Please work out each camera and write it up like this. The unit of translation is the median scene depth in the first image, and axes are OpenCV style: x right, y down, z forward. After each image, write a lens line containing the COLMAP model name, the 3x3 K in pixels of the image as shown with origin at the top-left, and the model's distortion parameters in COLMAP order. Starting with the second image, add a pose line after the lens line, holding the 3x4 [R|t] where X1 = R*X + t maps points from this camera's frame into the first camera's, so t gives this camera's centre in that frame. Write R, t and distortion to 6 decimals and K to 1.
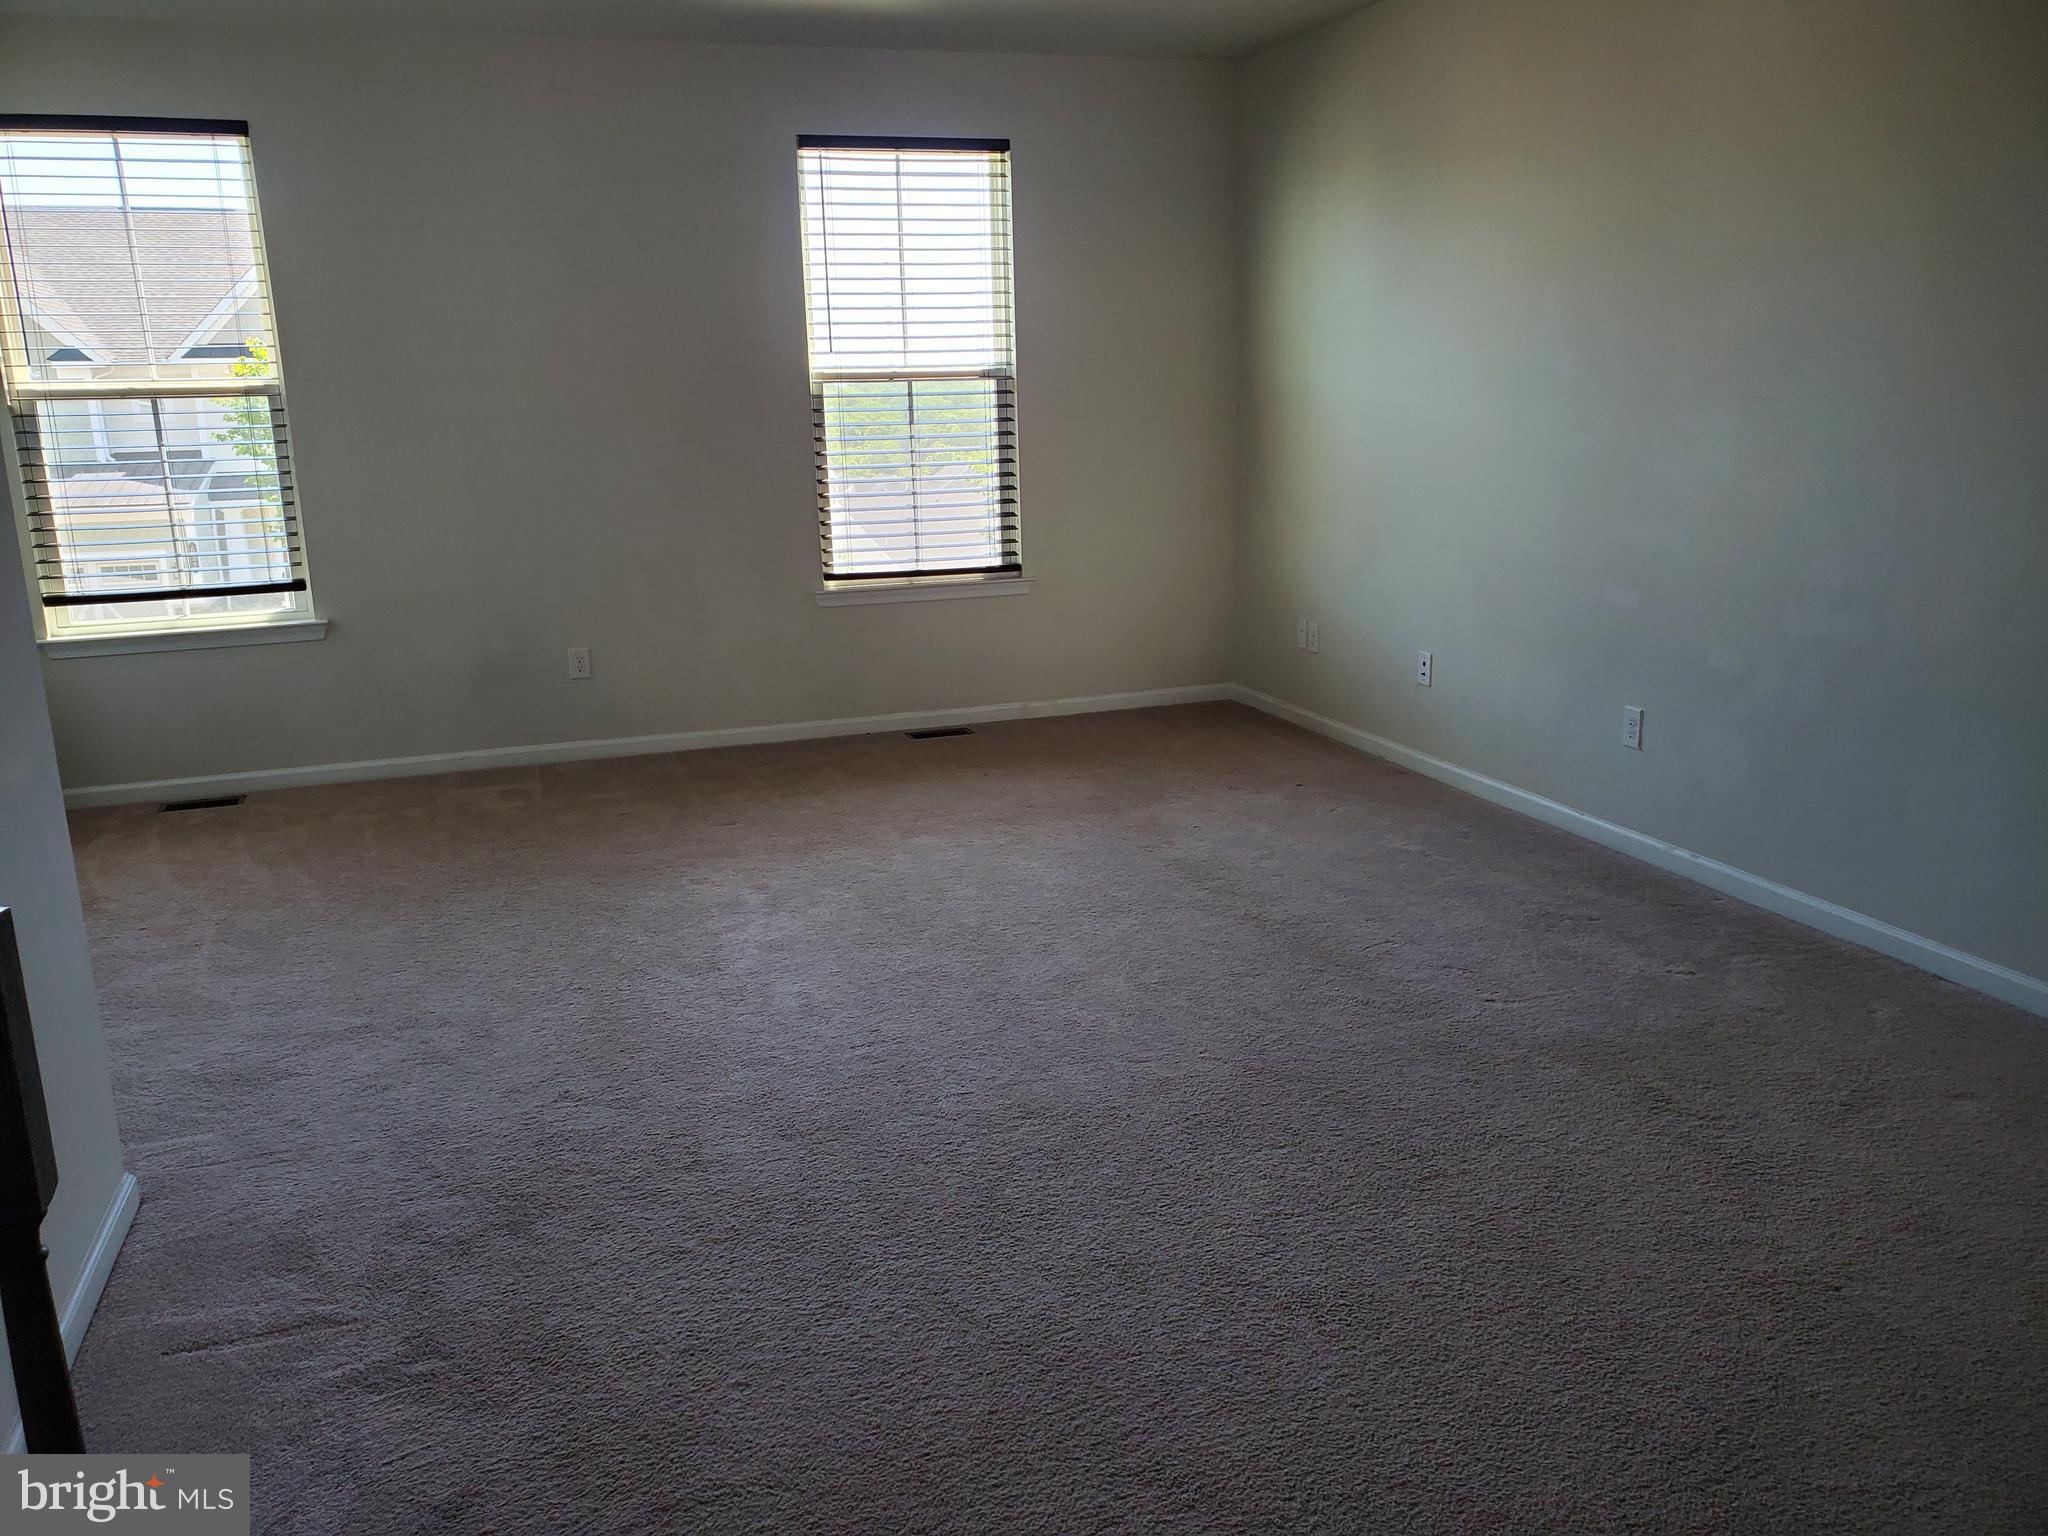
lens RADIAL K [[1665.5, 0, 1013.4], [0, 1665.5, 814.4], [0, 0, 1]] dist [0.095779, -0.174027]
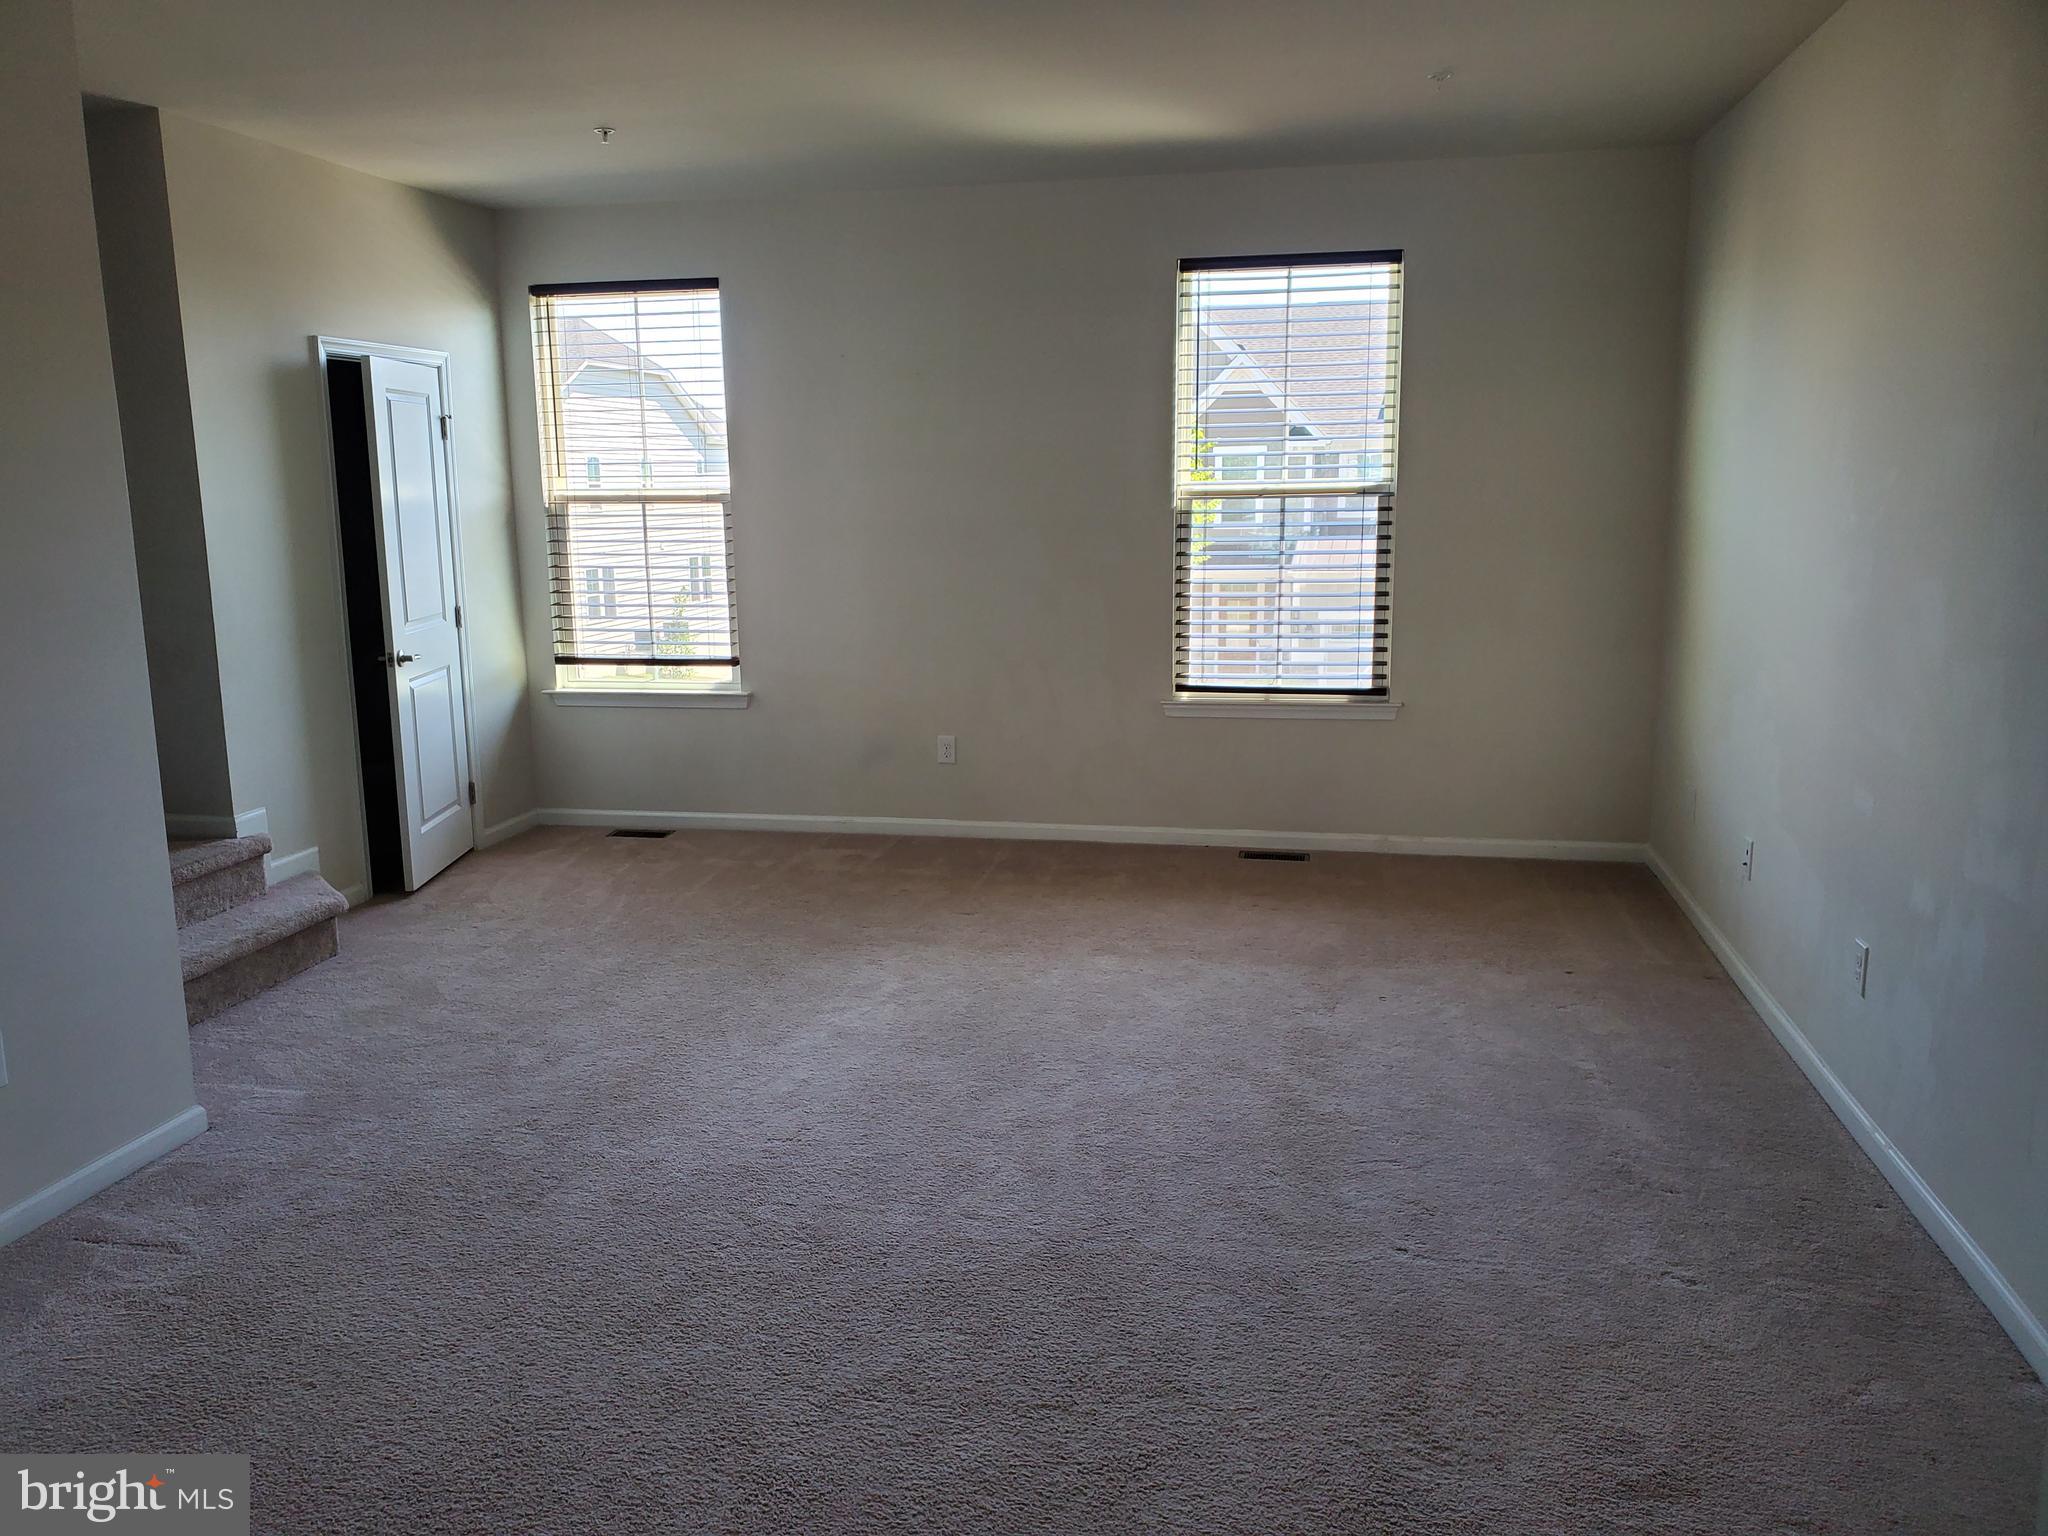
lens RADIAL K [[1665.5, 0, 1013.4], [0, 1665.5, 814.4], [0, 0, 1]] dist [0.095779, -0.174027]
pose [[0.844151, 0.119944, -0.522516, 0.351488], [-0.141078, 0.989998, -0.000663, -0.053251], [0.517210, 0.074275, 0.852629, 0.098202]]
